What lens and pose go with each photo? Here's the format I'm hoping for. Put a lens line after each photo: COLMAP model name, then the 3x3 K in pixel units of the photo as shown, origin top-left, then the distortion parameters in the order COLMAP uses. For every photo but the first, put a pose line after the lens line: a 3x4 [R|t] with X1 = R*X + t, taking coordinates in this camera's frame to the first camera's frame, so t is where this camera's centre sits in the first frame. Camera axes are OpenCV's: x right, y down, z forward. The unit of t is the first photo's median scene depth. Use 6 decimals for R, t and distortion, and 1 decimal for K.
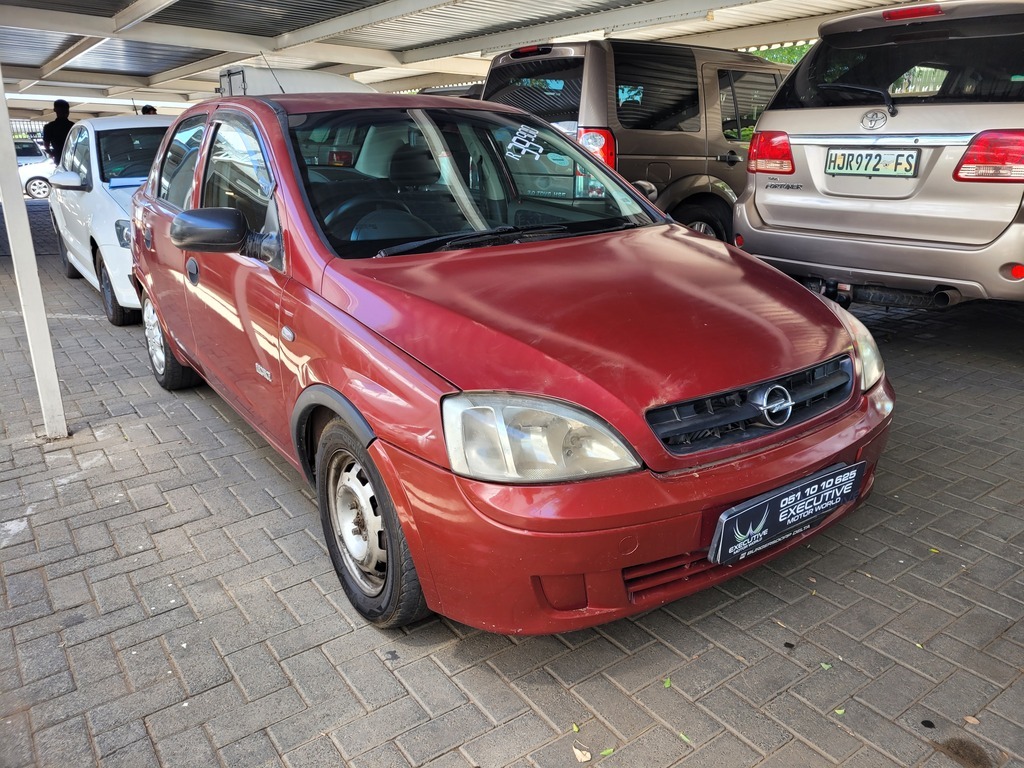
lens RADIAL K [[773.0, 0, 512.0], [0, 773.0, 384.0], [0, 0, 1]] dist [0.017806, -0.006920]
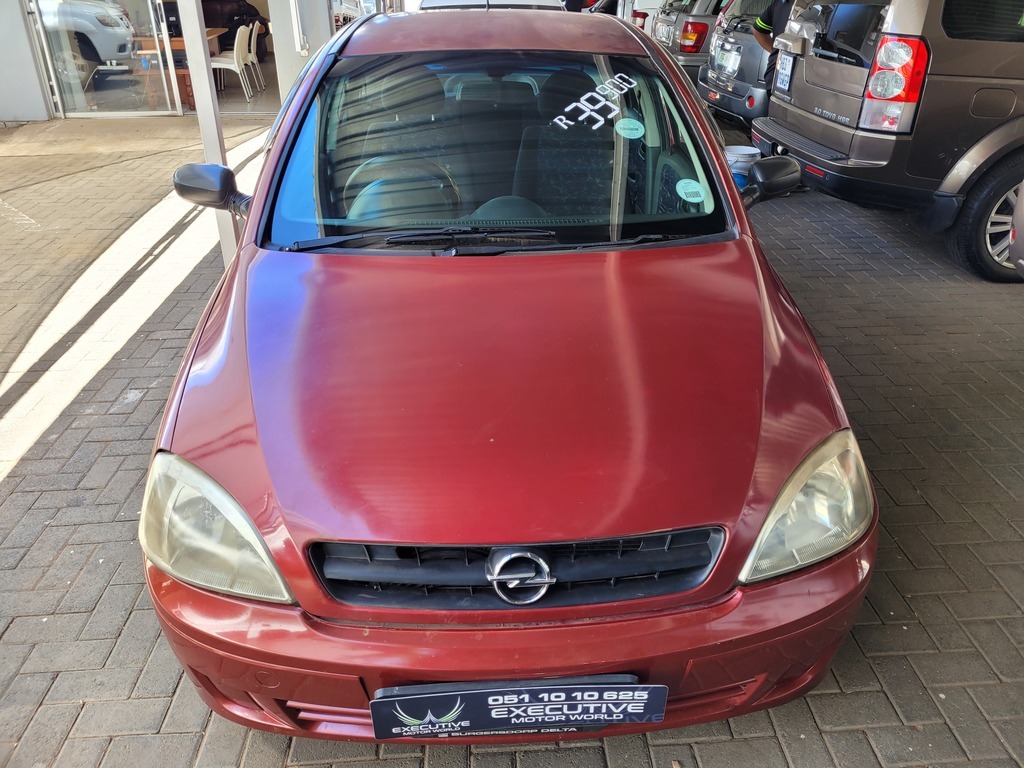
lens RADIAL K [[773.0, 0, 512.0], [0, 773.0, 384.0], [0, 0, 1]] dist [0.017806, -0.006920]
pose [[0.847442, 0.260924, -0.462342, 0.593893], [-0.173885, 0.959267, 0.222647, -0.295226], [0.501603, -0.108286, 0.858294, 0.366427]]
